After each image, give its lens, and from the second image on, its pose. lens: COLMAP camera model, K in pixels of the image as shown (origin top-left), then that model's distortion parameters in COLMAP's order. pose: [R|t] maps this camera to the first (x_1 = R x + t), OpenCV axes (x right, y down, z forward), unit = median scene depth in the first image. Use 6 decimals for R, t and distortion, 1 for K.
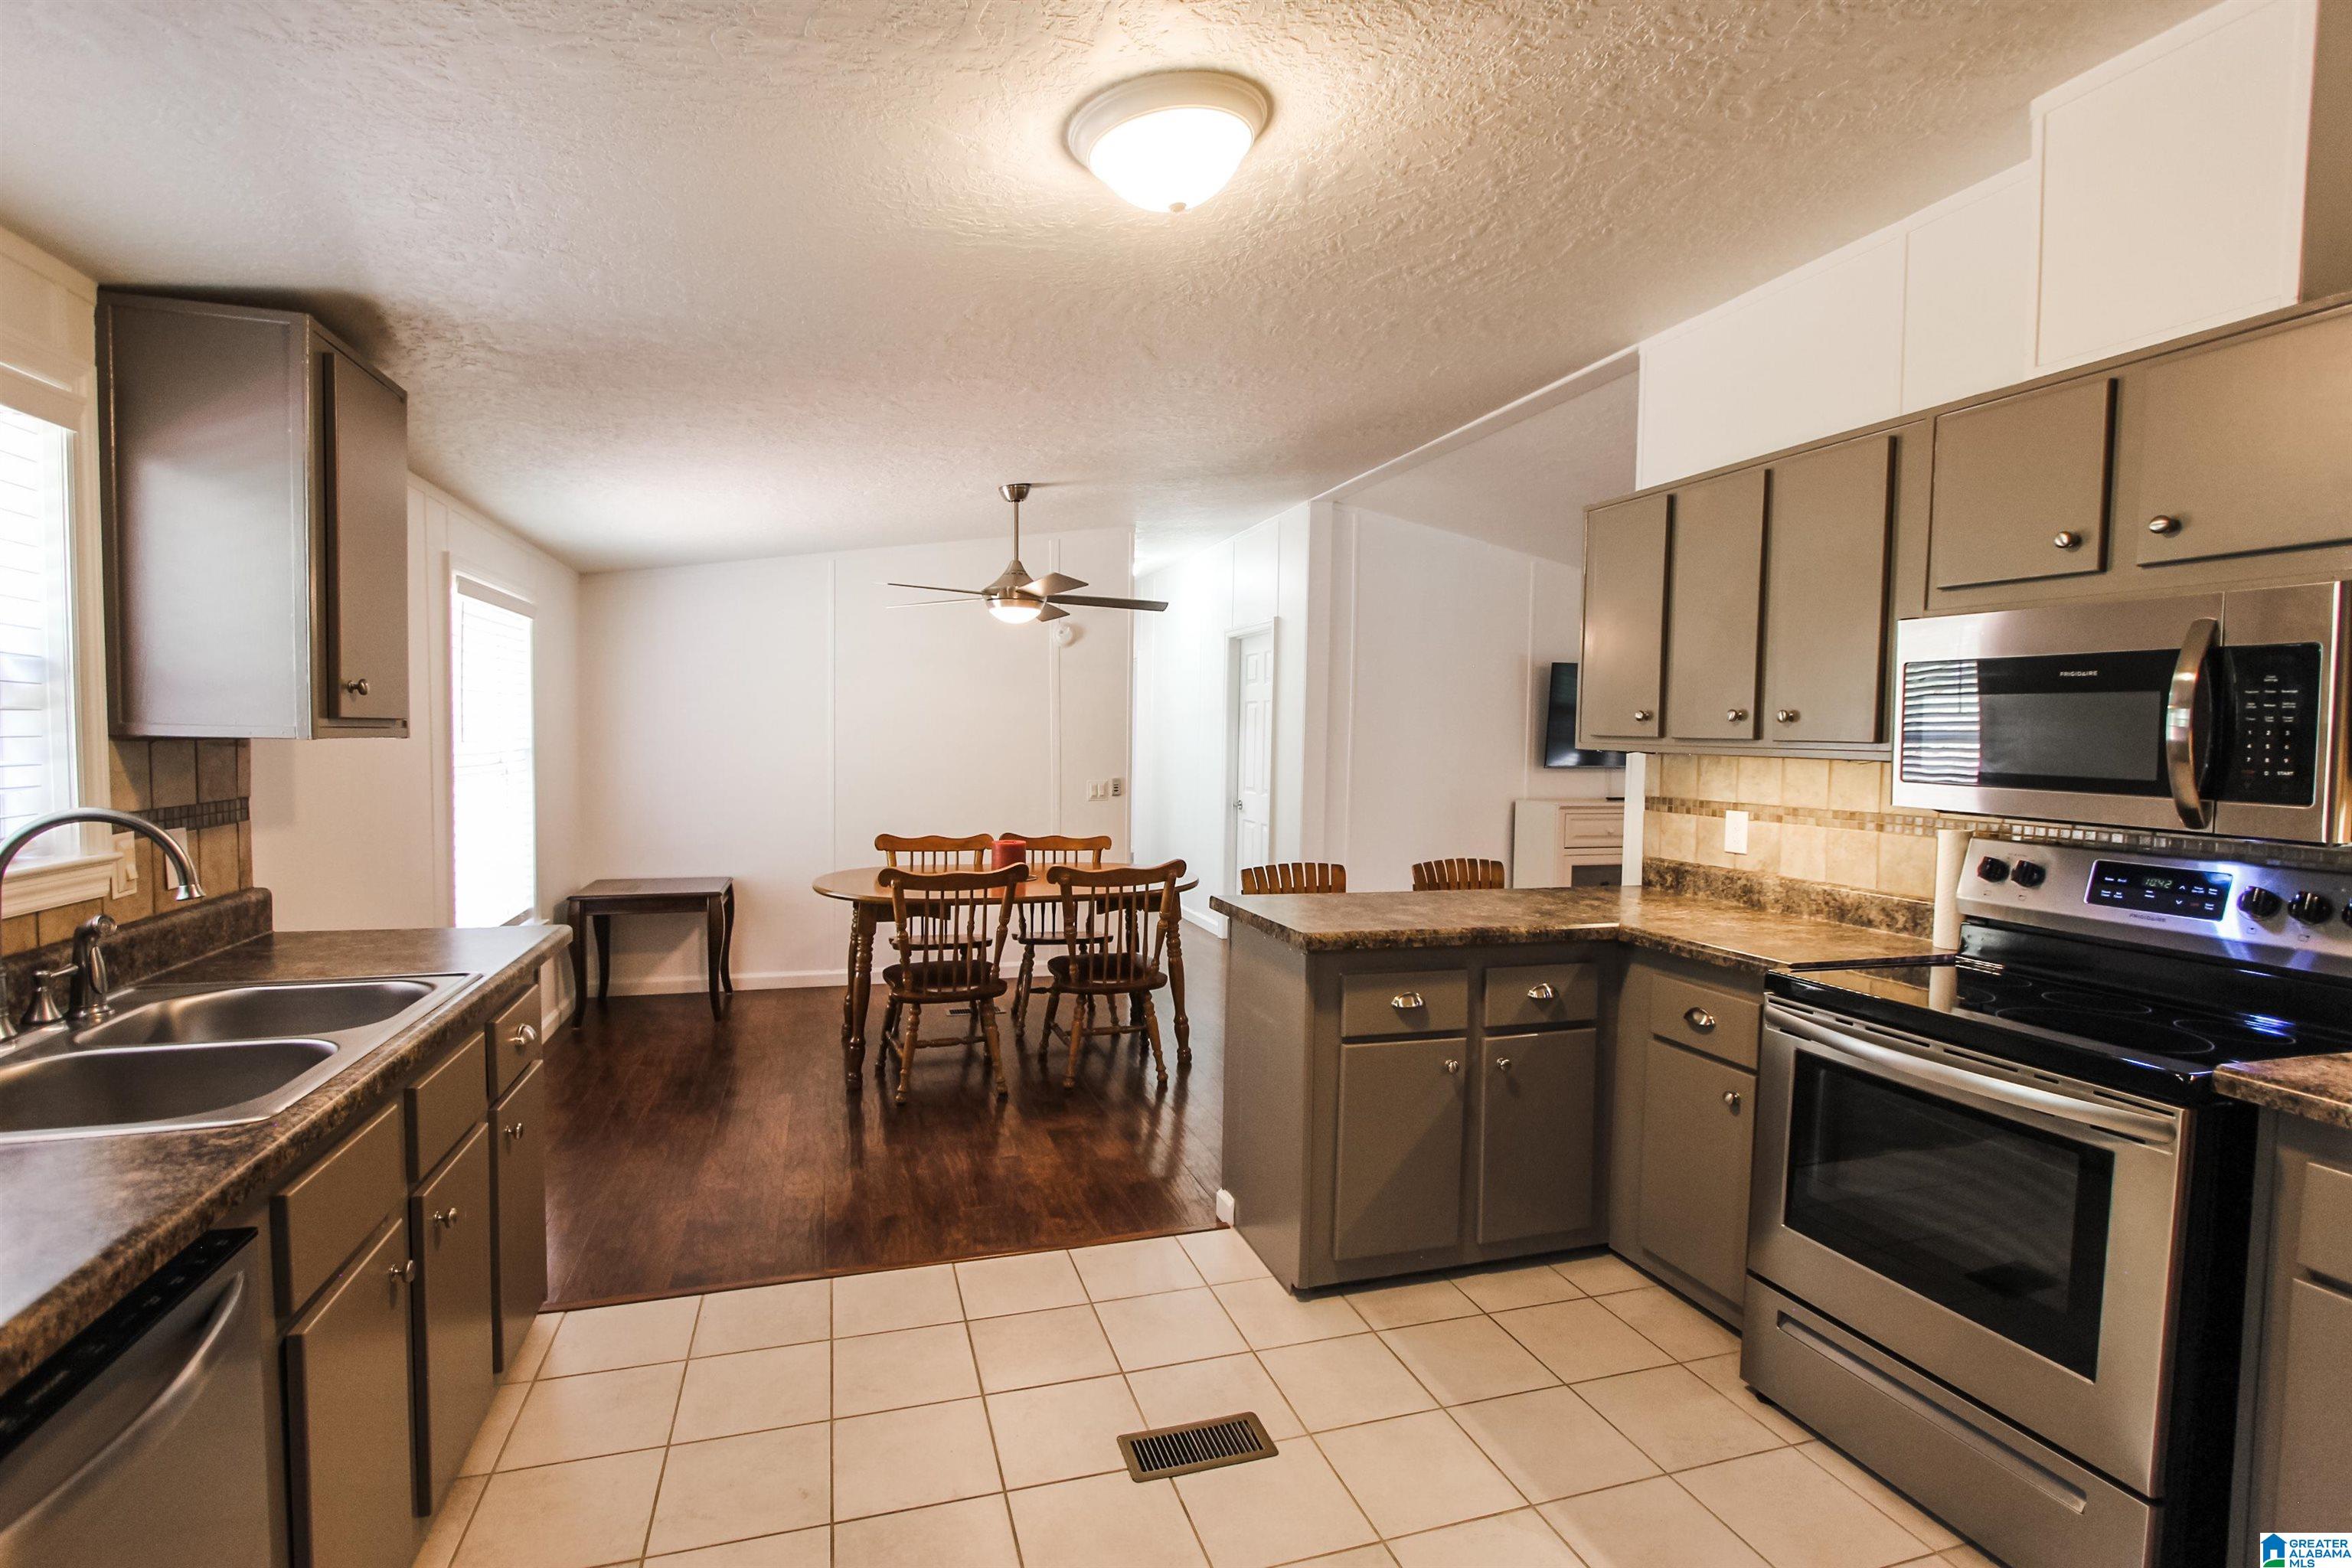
lens RADIAL K [[1085.8, 0, 1169.3], [0, 1085.8, 786.6], [0, 0, 1]] dist [-0.021191, 0.003320]
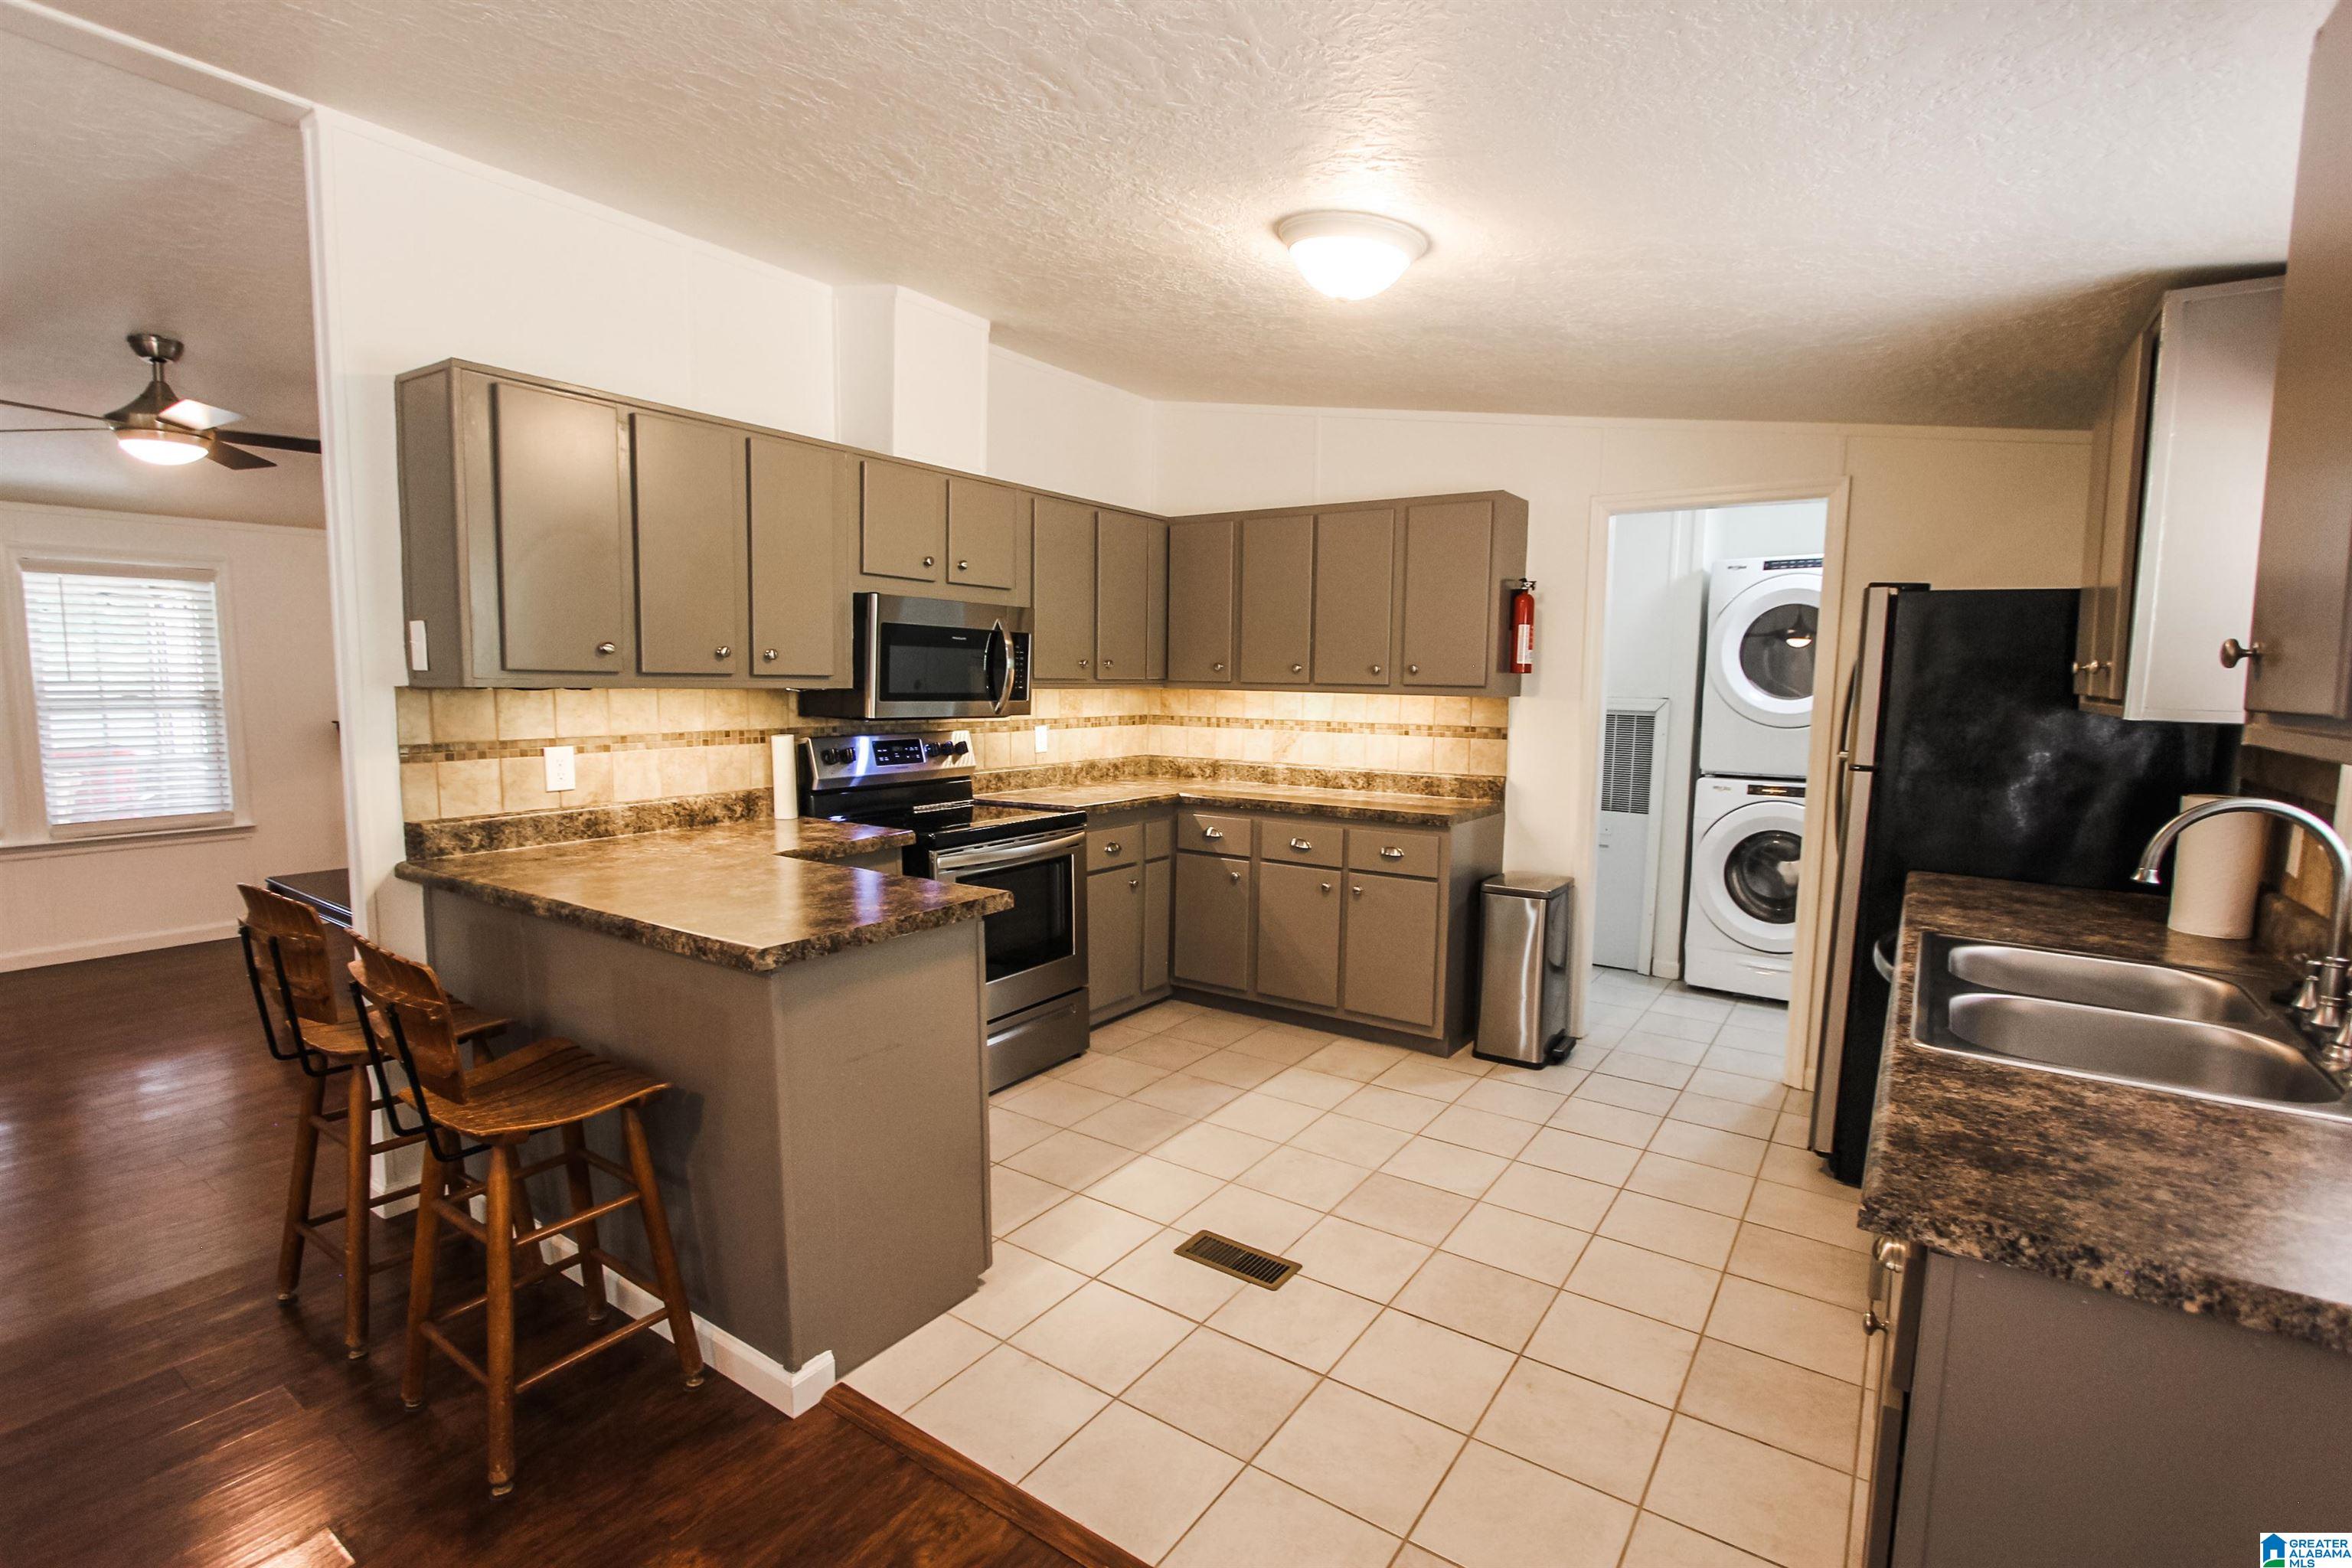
lens RADIAL K [[1085.8, 0, 1176.1], [0, 1085.8, 787.1], [0, 0, 1]] dist [-0.021191, 0.003320]
pose [[-0.614901, -0.107062, 0.781303, -0.410828], [0.014562, 0.989031, 0.146987, -0.054628], [-0.788470, 0.101760, -0.606597, 0.850187]]
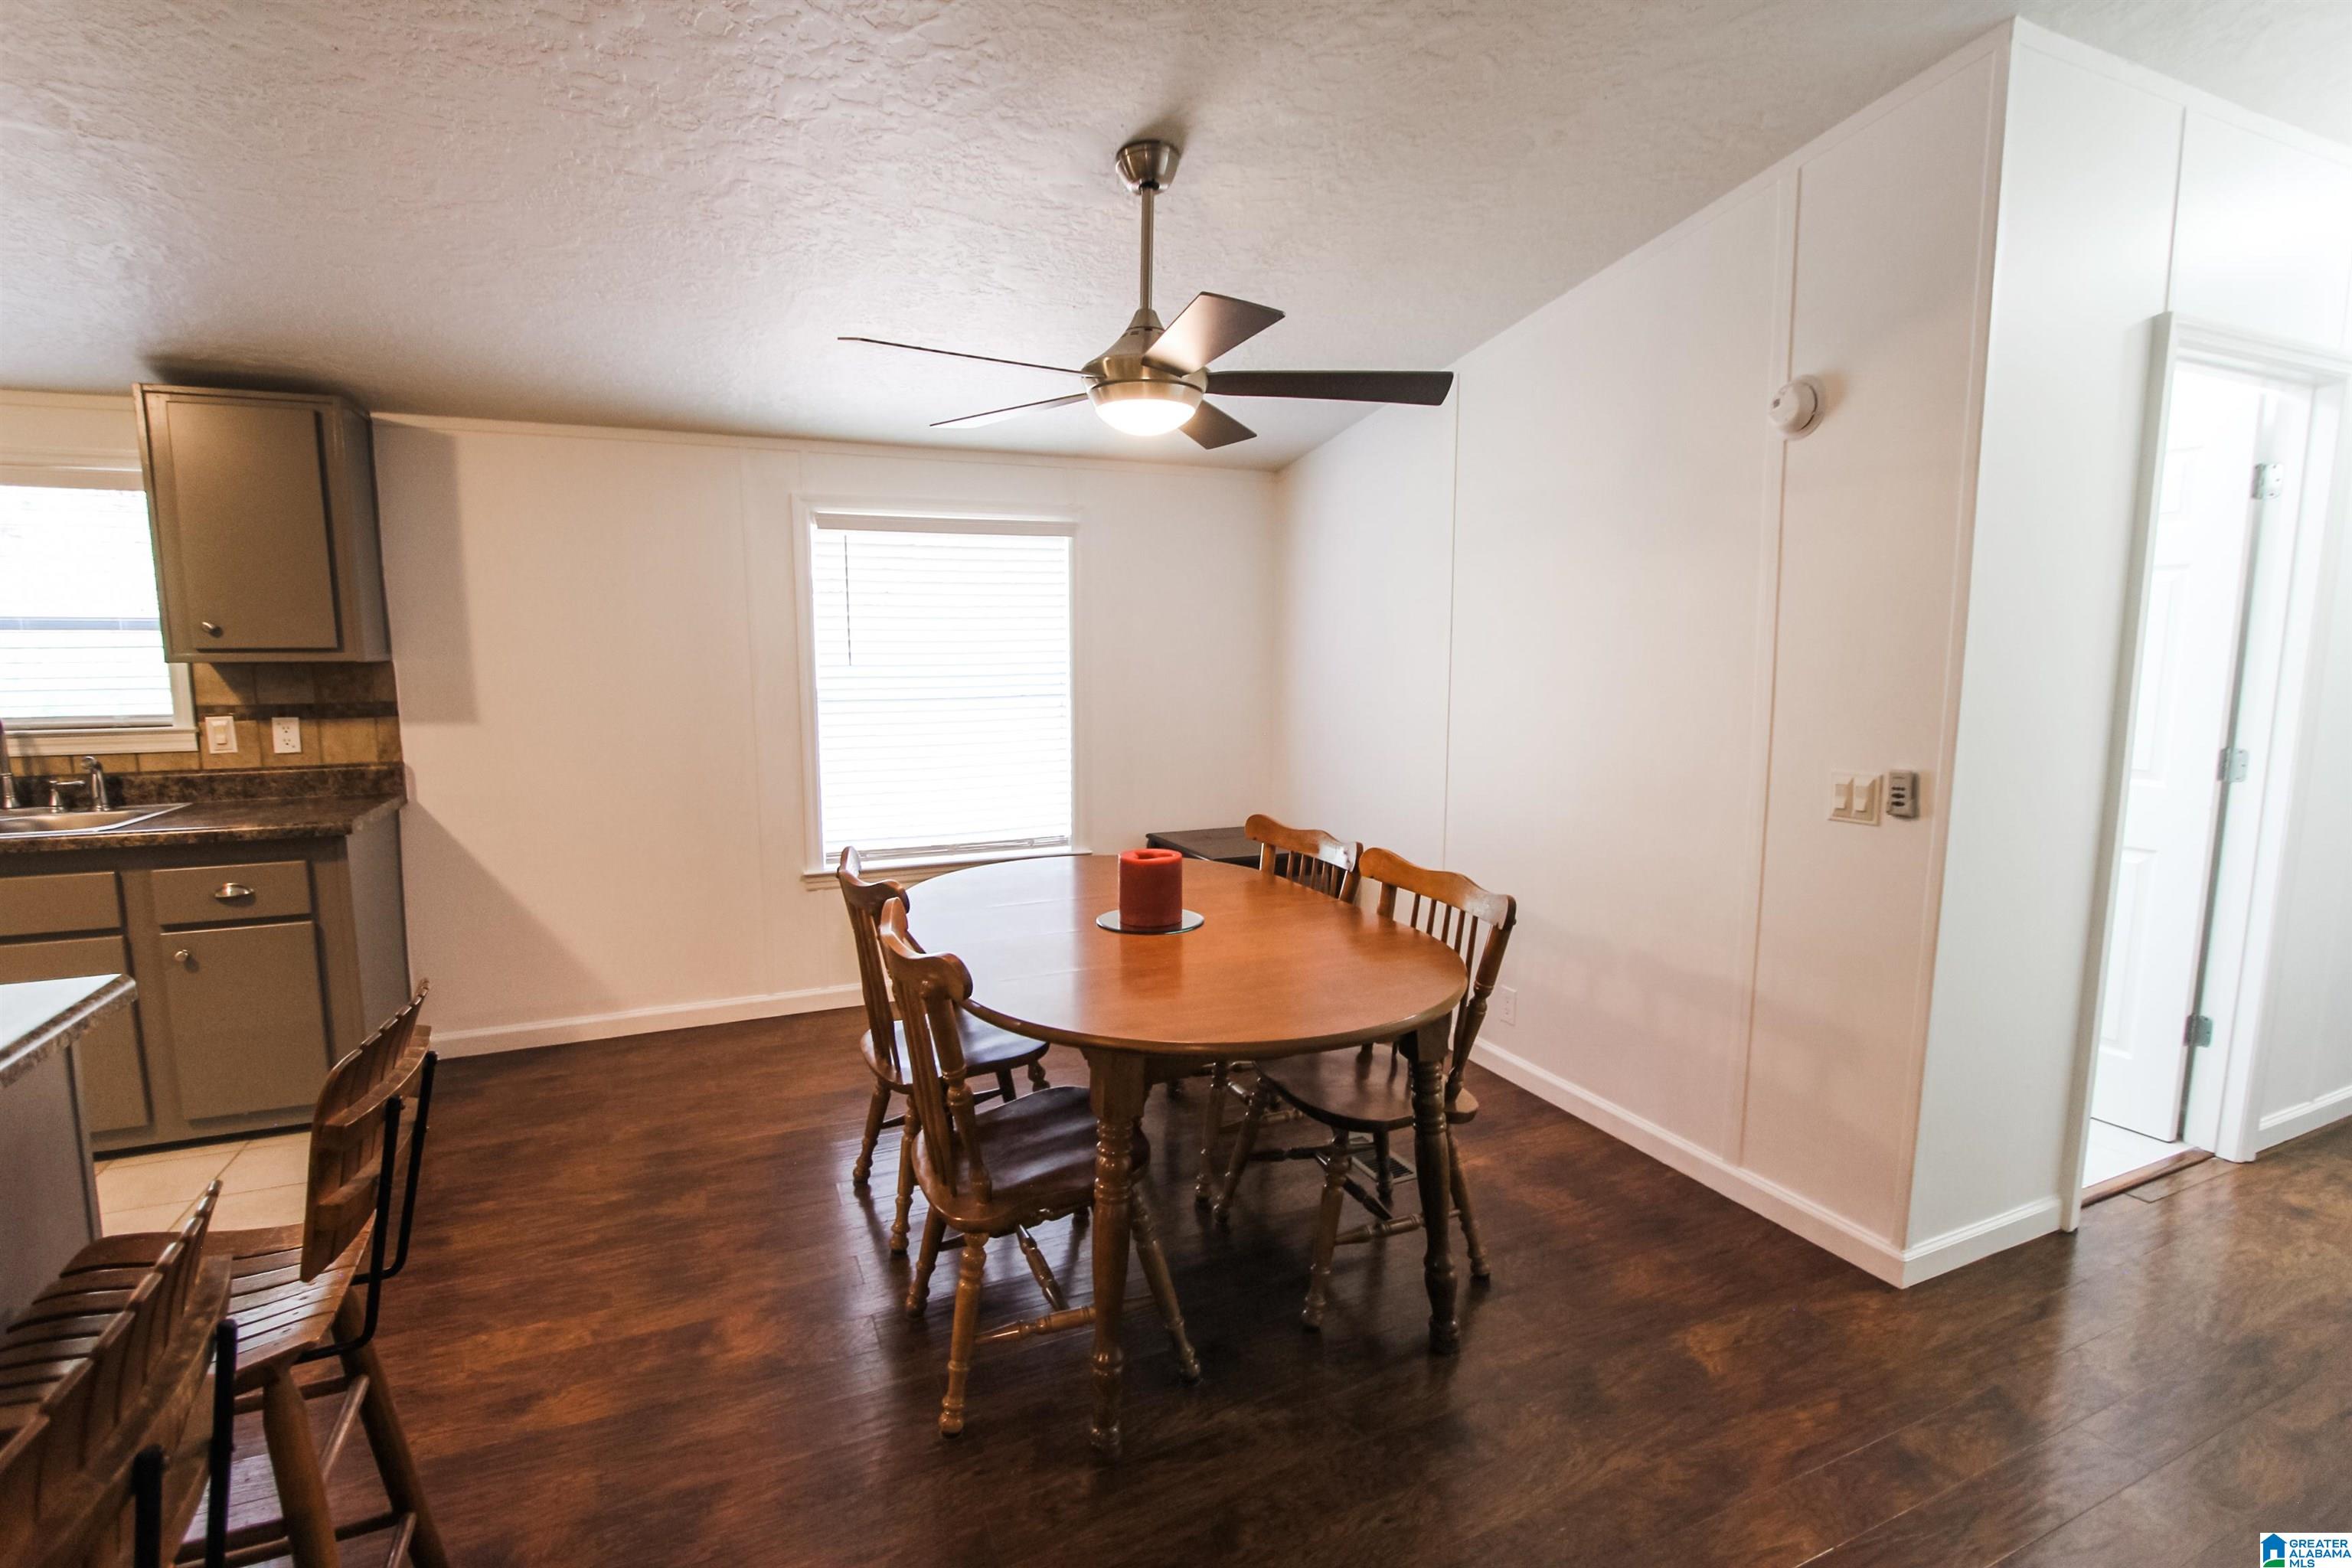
lens RADIAL K [[1085.8, 0, 1173.5], [0, 1085.8, 792.7], [0, 0, 1]] dist [-0.021191, 0.003320]
pose [[0.113630, 0.115519, -0.986785, 0.413246], [-0.045559, 0.992778, 0.110974, -0.043088], [0.992478, 0.032347, 0.118072, 1.029247]]
